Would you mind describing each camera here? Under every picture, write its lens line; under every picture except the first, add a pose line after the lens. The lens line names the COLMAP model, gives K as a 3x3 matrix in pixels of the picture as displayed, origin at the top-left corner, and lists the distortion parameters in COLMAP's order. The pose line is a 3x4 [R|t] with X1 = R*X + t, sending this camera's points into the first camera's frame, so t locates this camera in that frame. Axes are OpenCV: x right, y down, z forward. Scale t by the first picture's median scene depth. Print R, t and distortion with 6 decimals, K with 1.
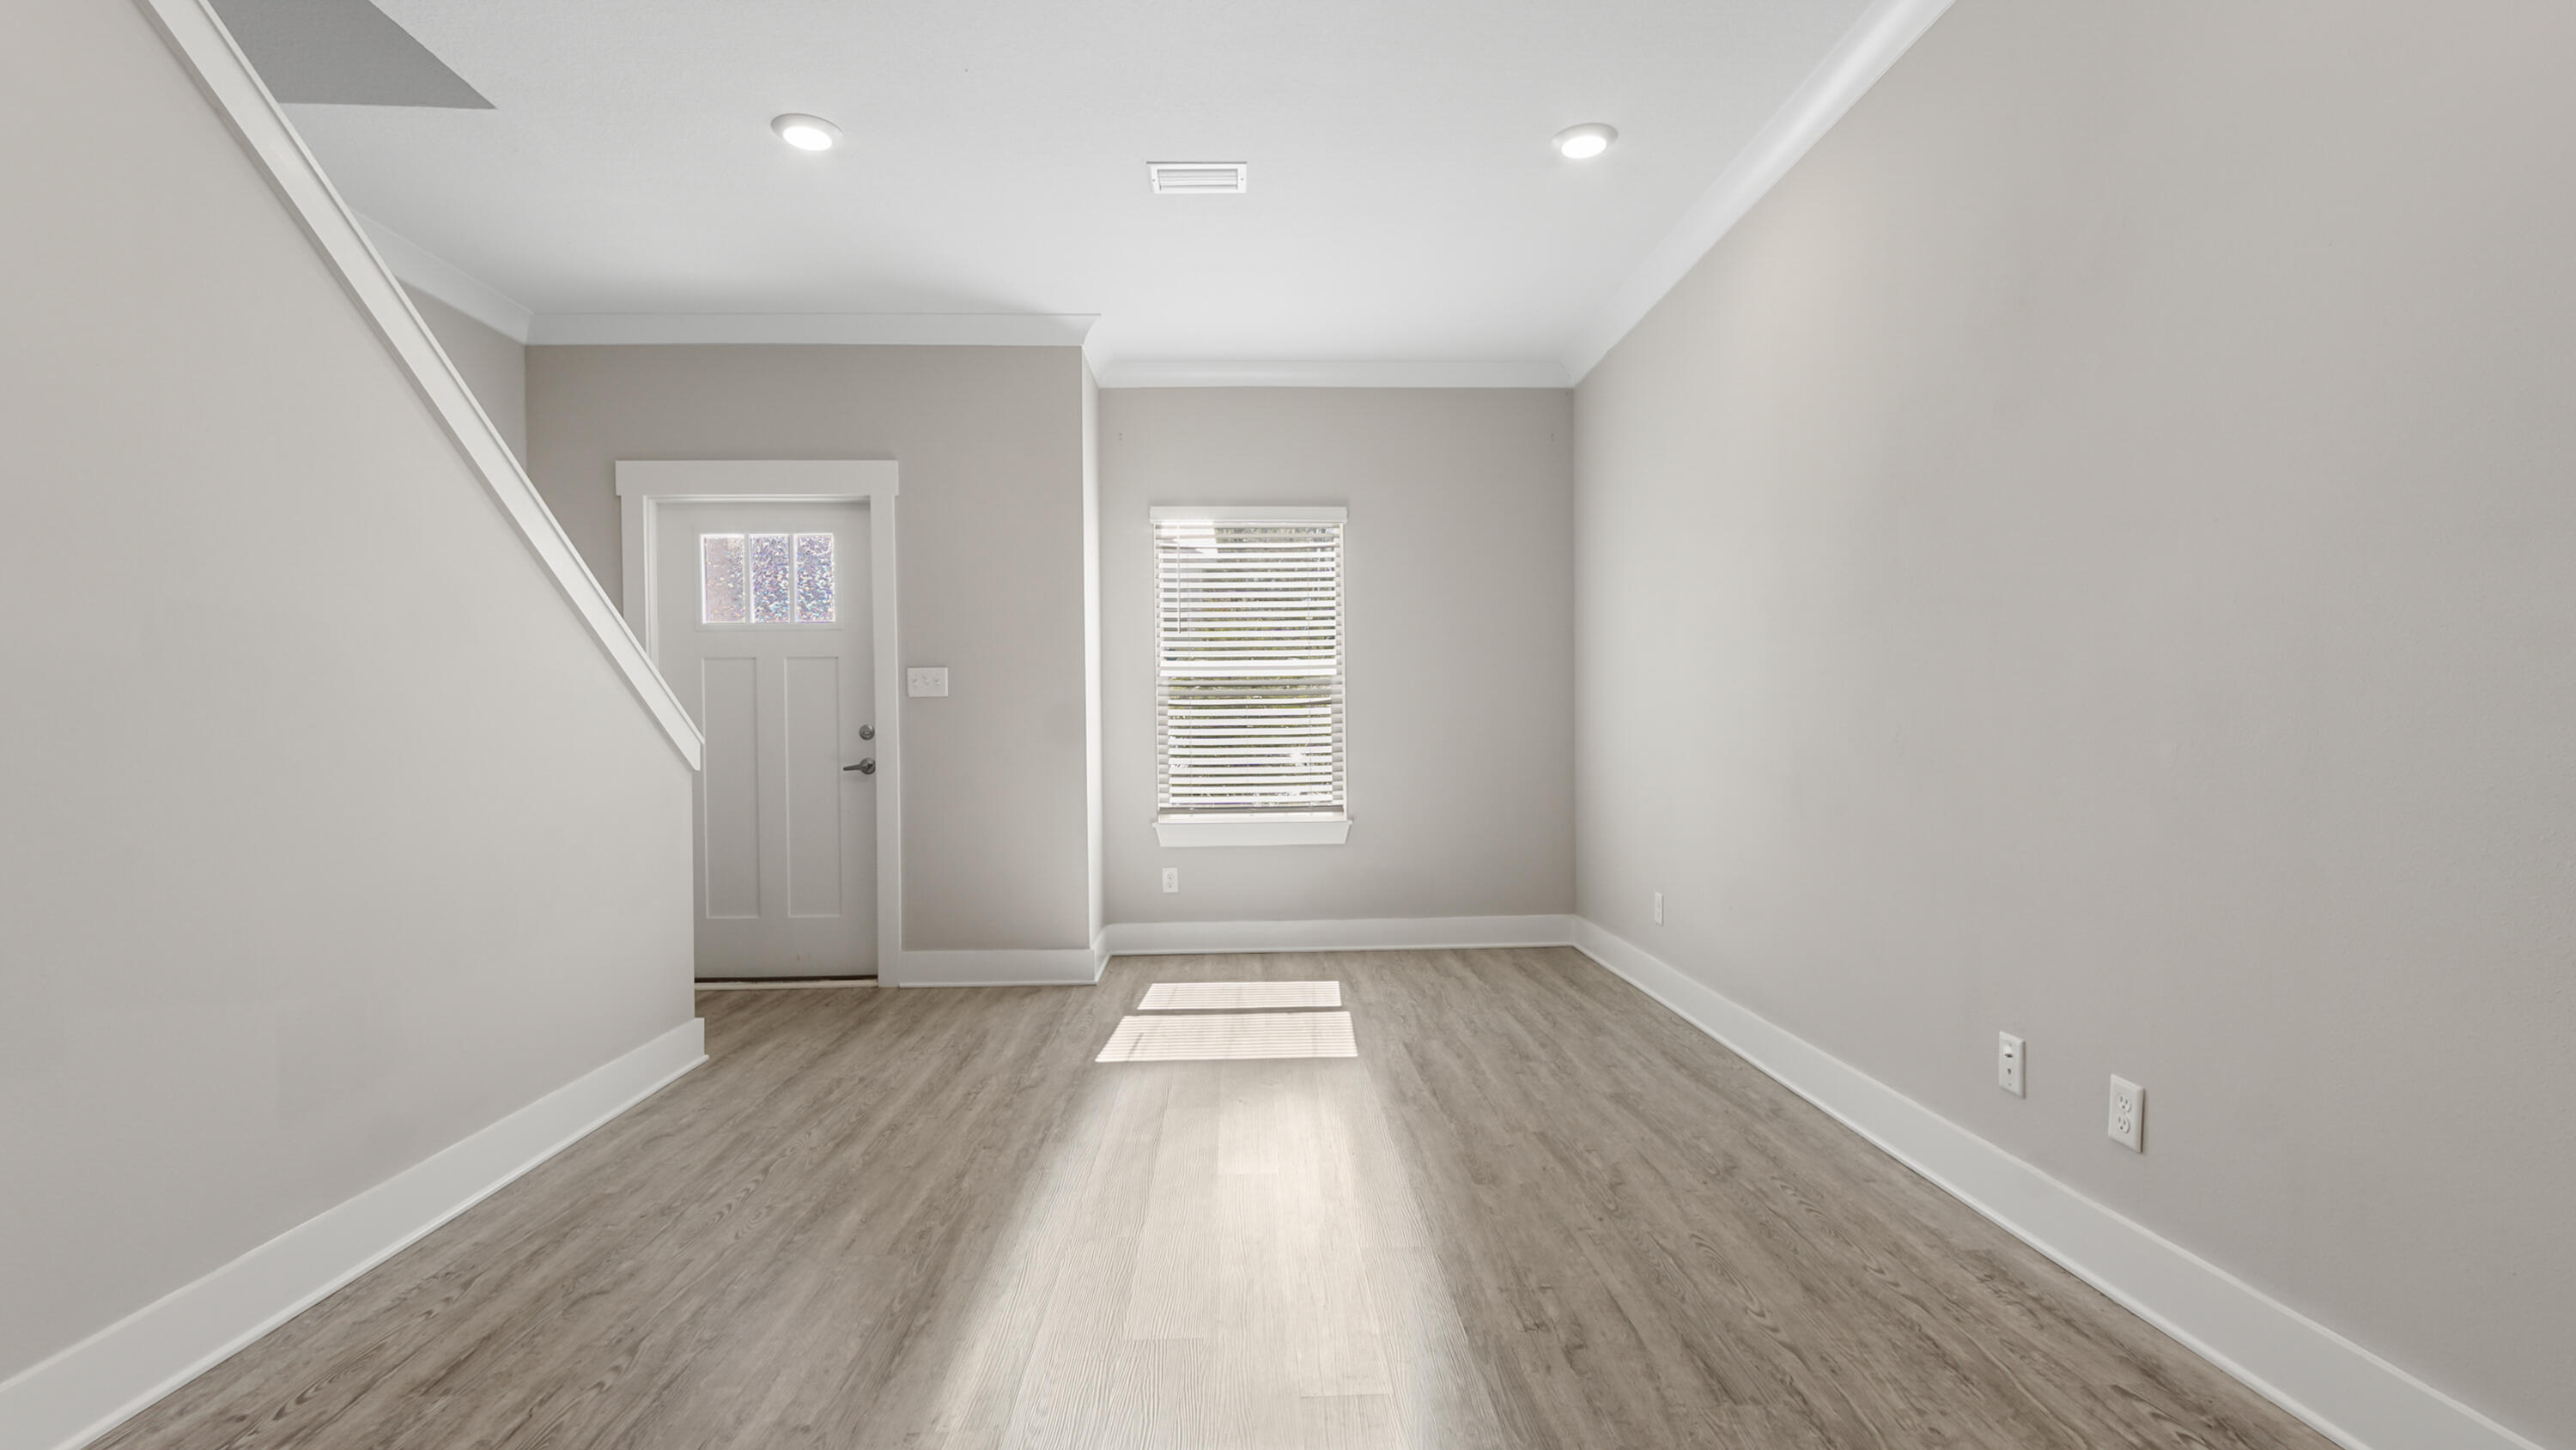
lens RADIAL K [[1195.1, 0, 1285.6], [0, 1195.1, 702.6], [0, 0, 1]] dist [-0.002623, -0.000056]
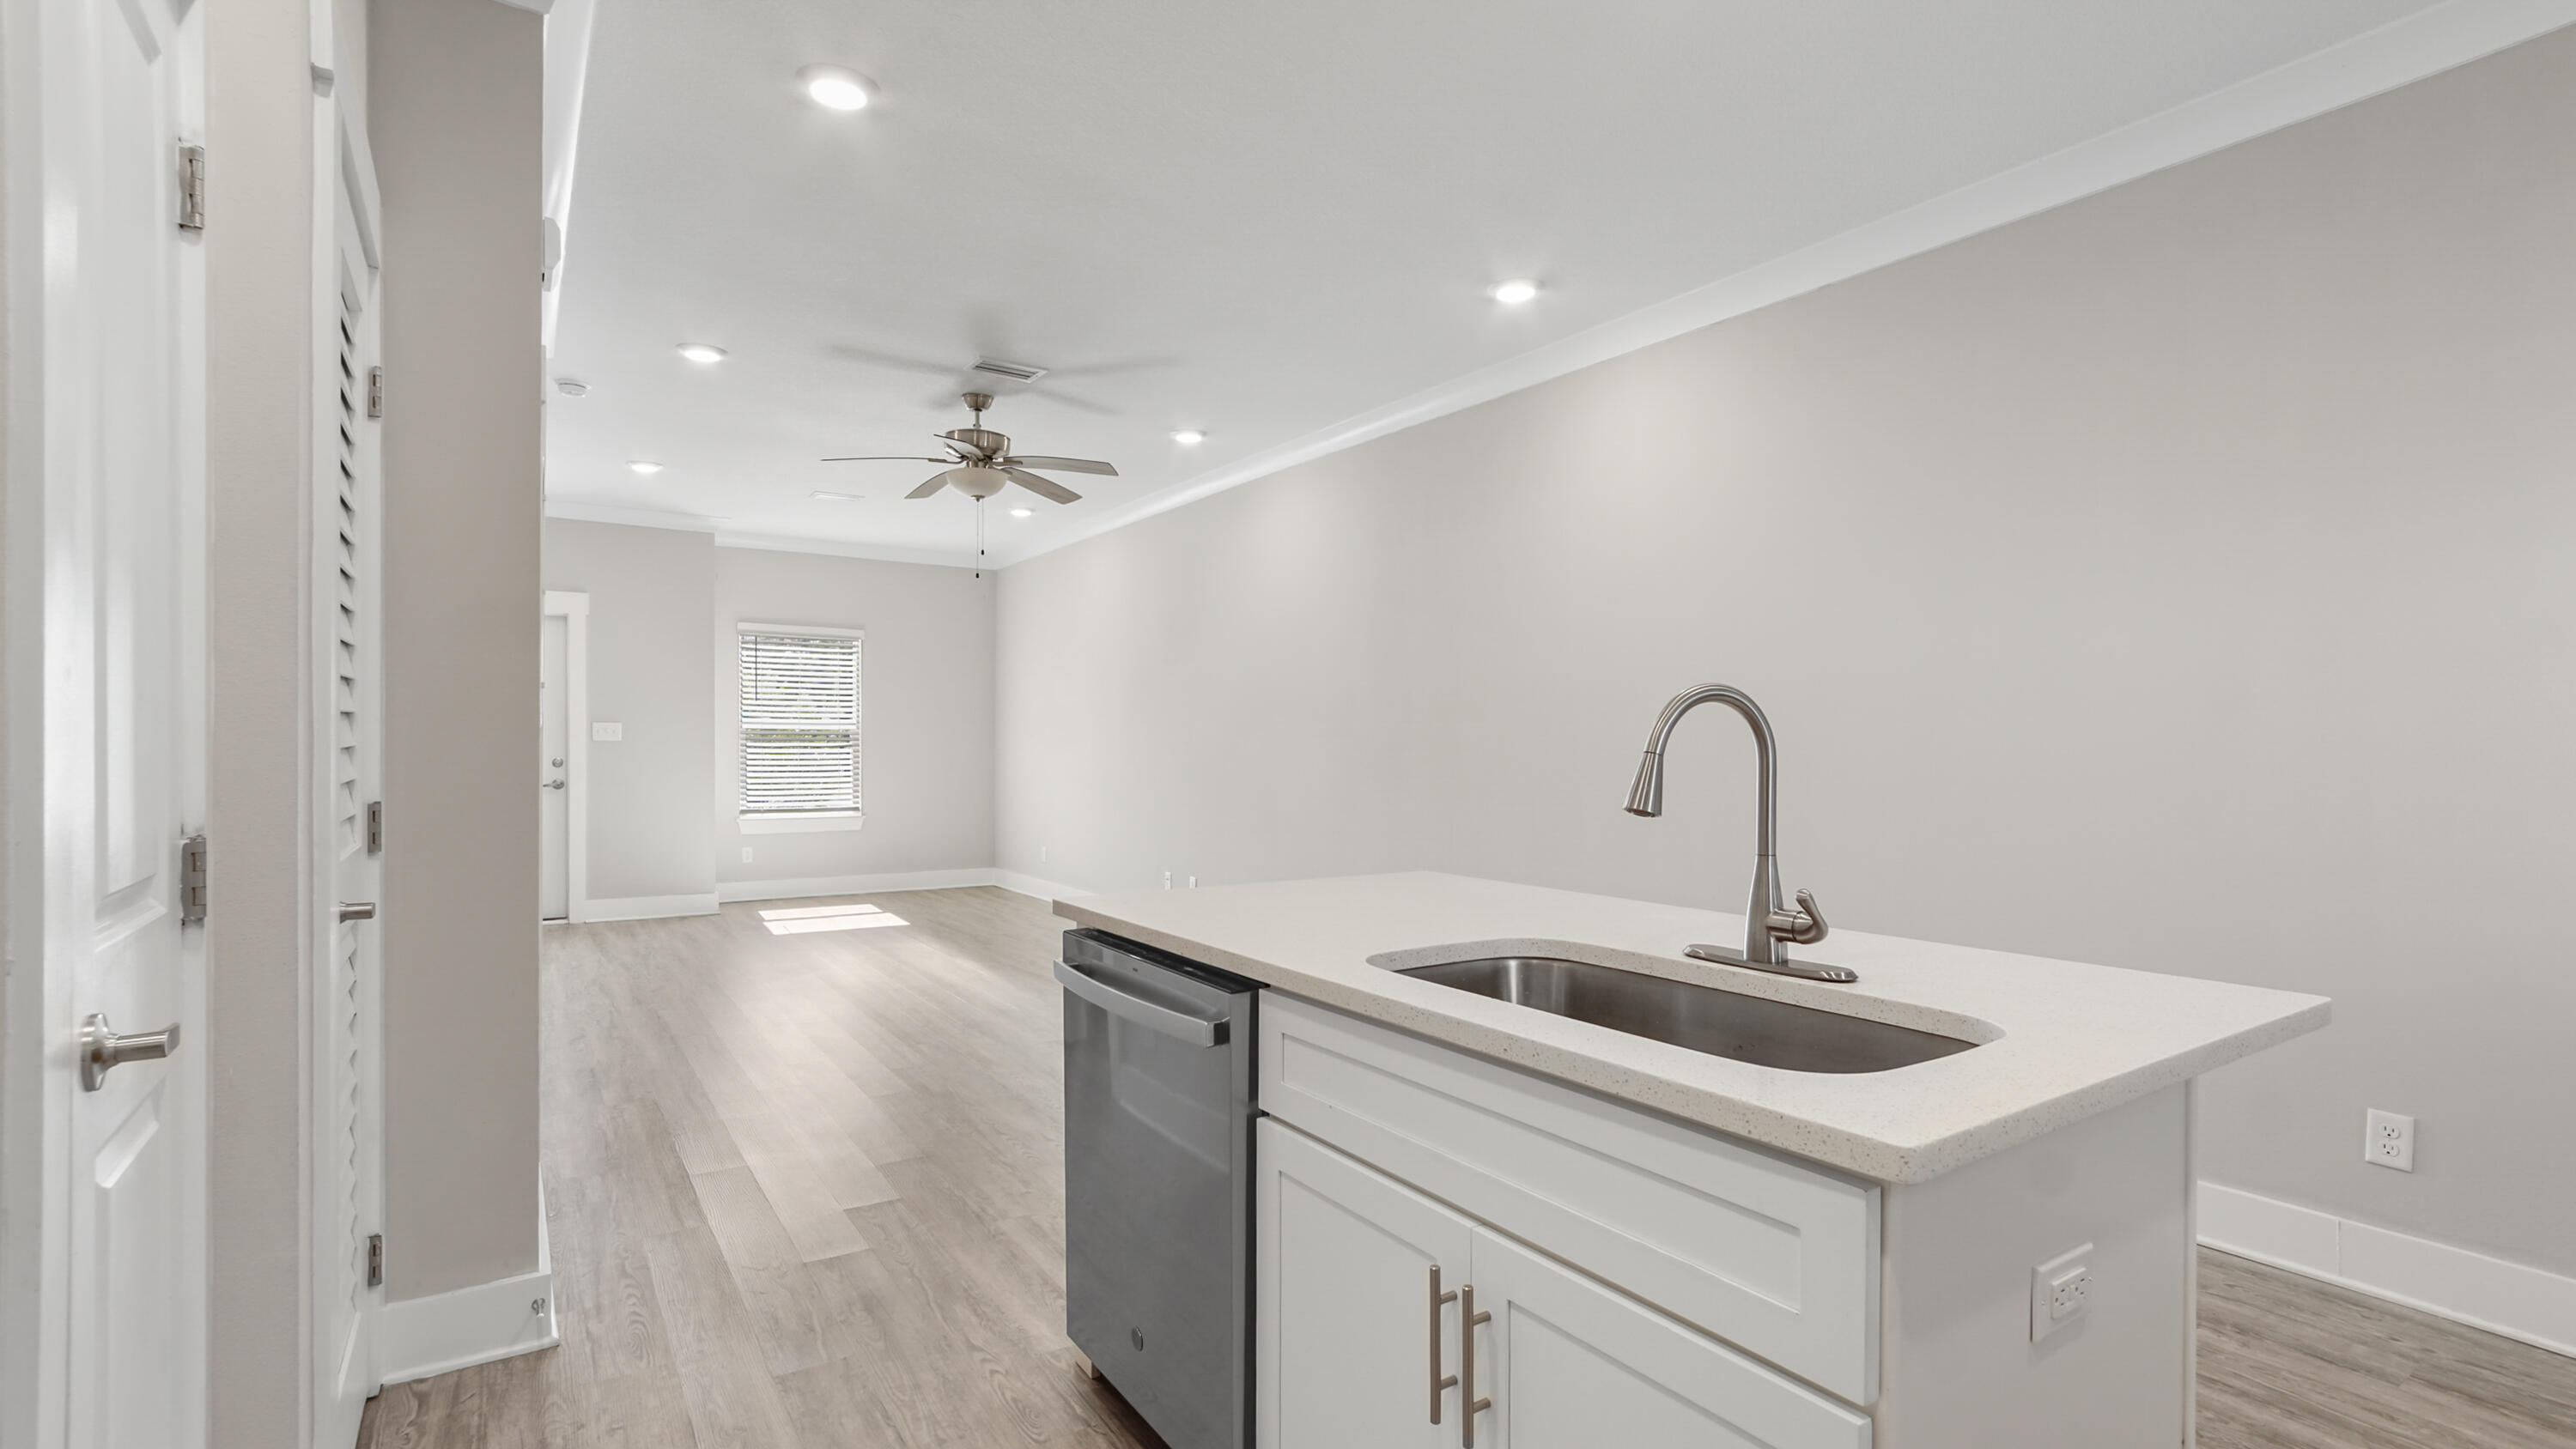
lens RADIAL K [[1195.1, 0, 1285.6], [0, 1195.1, 702.1], [0, 0, 1]] dist [-0.002623, -0.000056]
pose [[0.867548, 0.030972, 0.496388, -0.273473], [-0.018919, 0.999392, -0.029293, -0.024408], [-0.496993, 0.016022, 0.867606, -0.768377]]
